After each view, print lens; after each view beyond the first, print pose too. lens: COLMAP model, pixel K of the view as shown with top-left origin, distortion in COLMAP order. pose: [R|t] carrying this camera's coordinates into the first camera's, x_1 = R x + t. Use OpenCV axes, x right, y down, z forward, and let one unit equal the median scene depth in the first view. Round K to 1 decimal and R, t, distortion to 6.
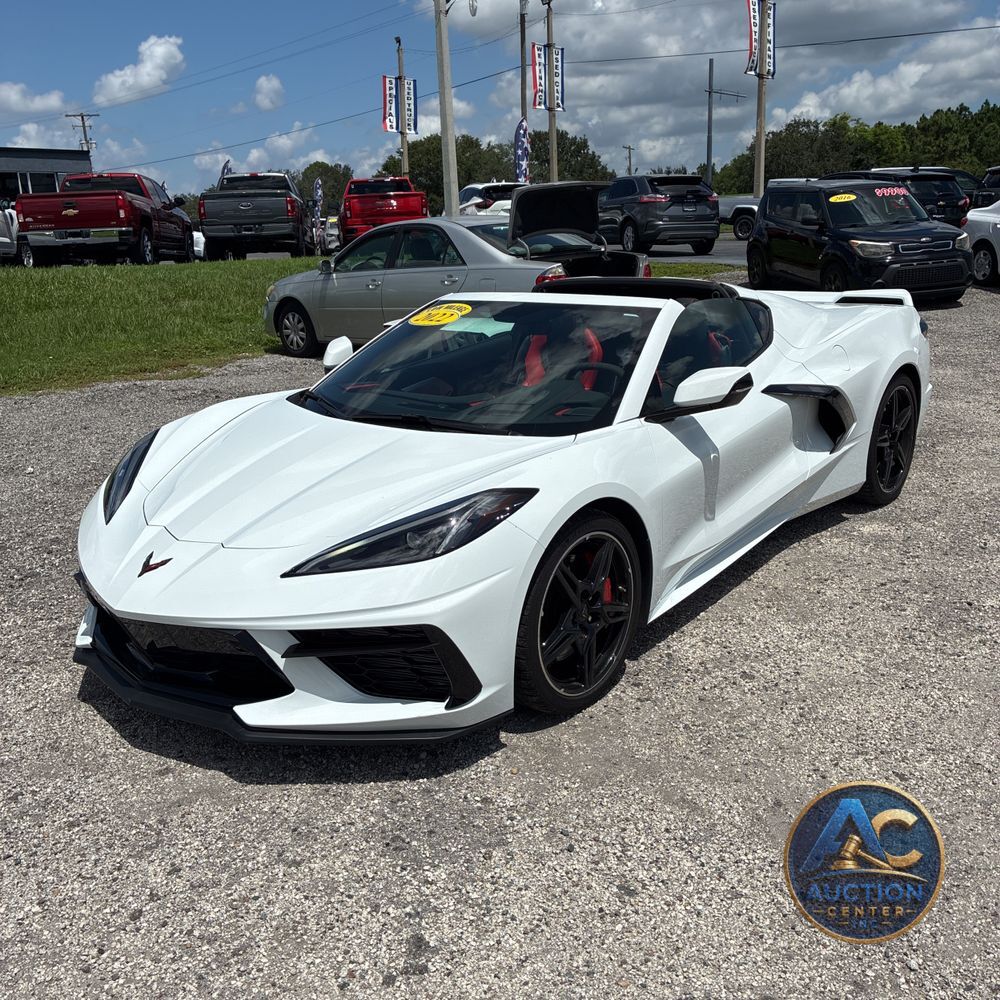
lens RADIAL K [[1011.7, 0, 500.0], [0, 1011.7, 500.0], [0, 0, 1]] dist [0.015325, 0.024992]
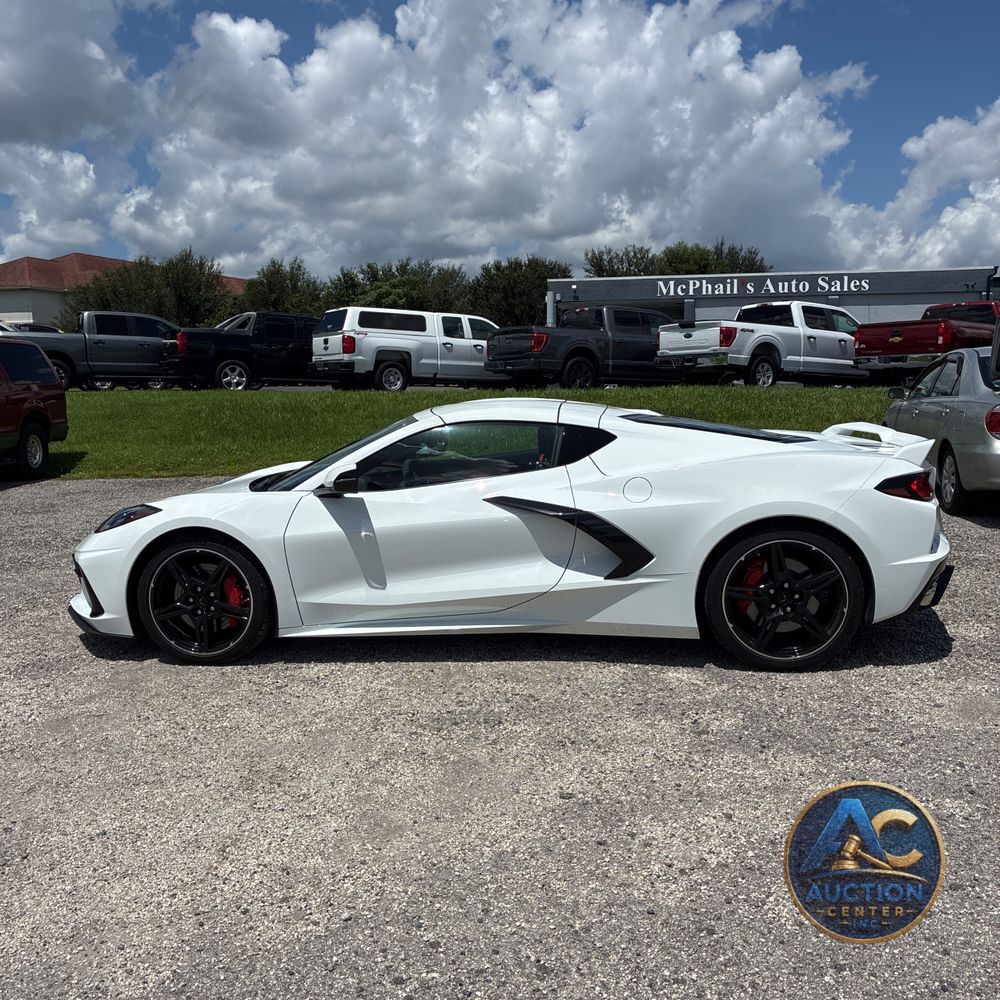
lens RADIAL K [[1016.2, 0, 500.0], [0, 1016.2, 500.0], [0, 0, 1]] dist [0.091116, -0.276404]
pose [[0.540055, 0.132934, -0.831065, 0.287163], [-0.229411, 0.973307, 0.006607, -0.027385], [0.809760, 0.187087, 0.556136, 0.085670]]
